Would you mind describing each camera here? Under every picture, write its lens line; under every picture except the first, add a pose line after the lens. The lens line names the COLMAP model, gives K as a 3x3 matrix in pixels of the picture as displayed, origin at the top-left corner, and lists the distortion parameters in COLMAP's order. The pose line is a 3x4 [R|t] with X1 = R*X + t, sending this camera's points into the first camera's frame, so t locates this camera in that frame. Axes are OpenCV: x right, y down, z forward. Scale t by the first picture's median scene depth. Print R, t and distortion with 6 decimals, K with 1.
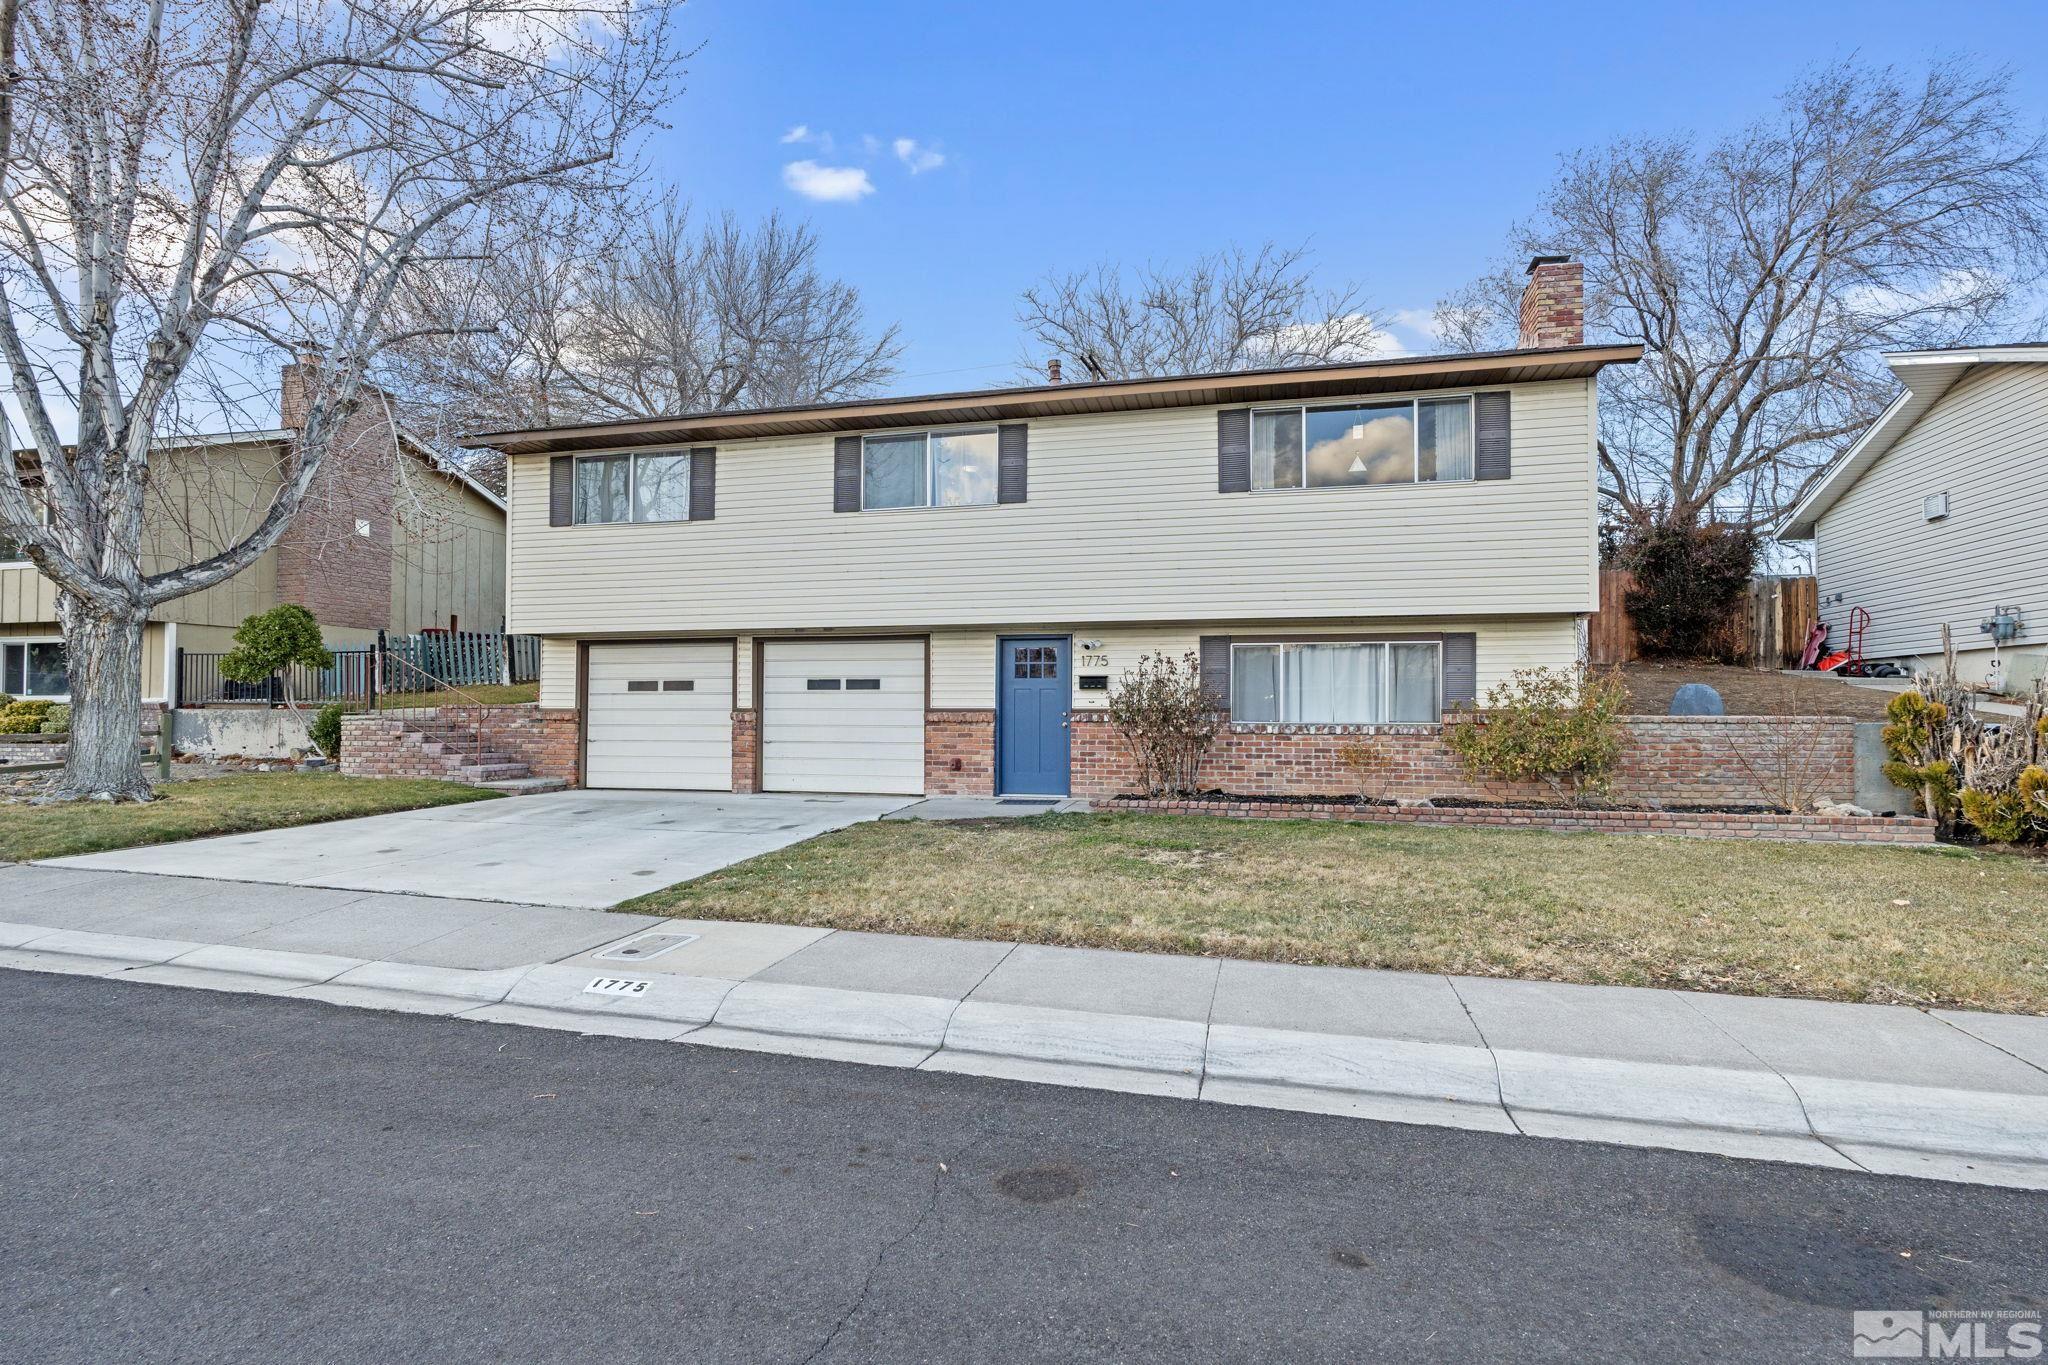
lens RADIAL K [[896.3, 0, 1024.0], [0, 896.3, 682.5], [0, 0, 1]] dist [-0.002554, -0.000044]
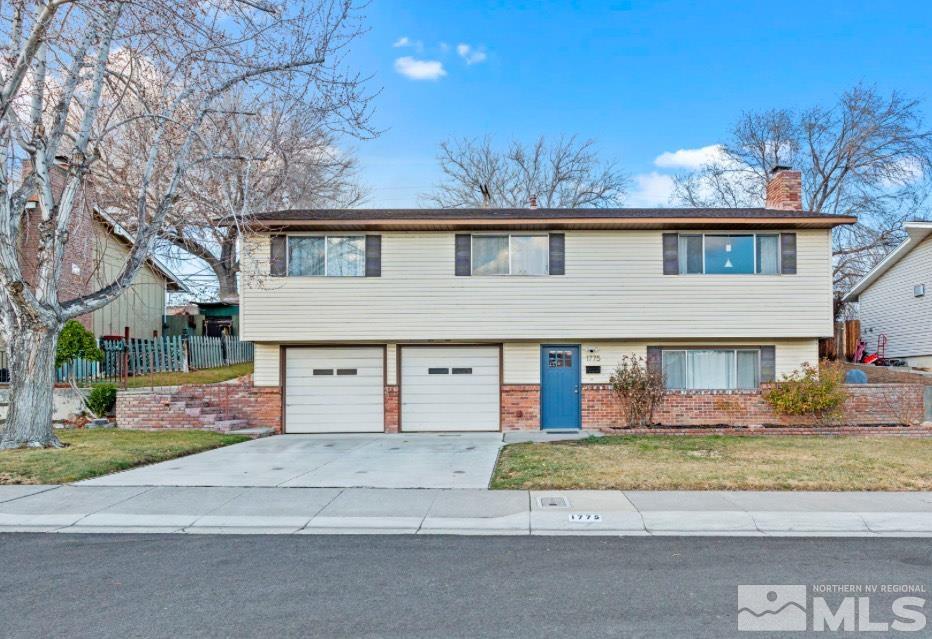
lens RADIAL K [[539.6, 0, 466.0], [0, 539.6, 370.6], [0, 0, 1]] dist [-0.001192, -0.000602]
pose [[0.973421, -0.002537, 0.229008, -0.442769], [0.001940, 0.999994, 0.002829, -0.001495], [-0.229014, -0.002310, 0.973420, -0.063823]]
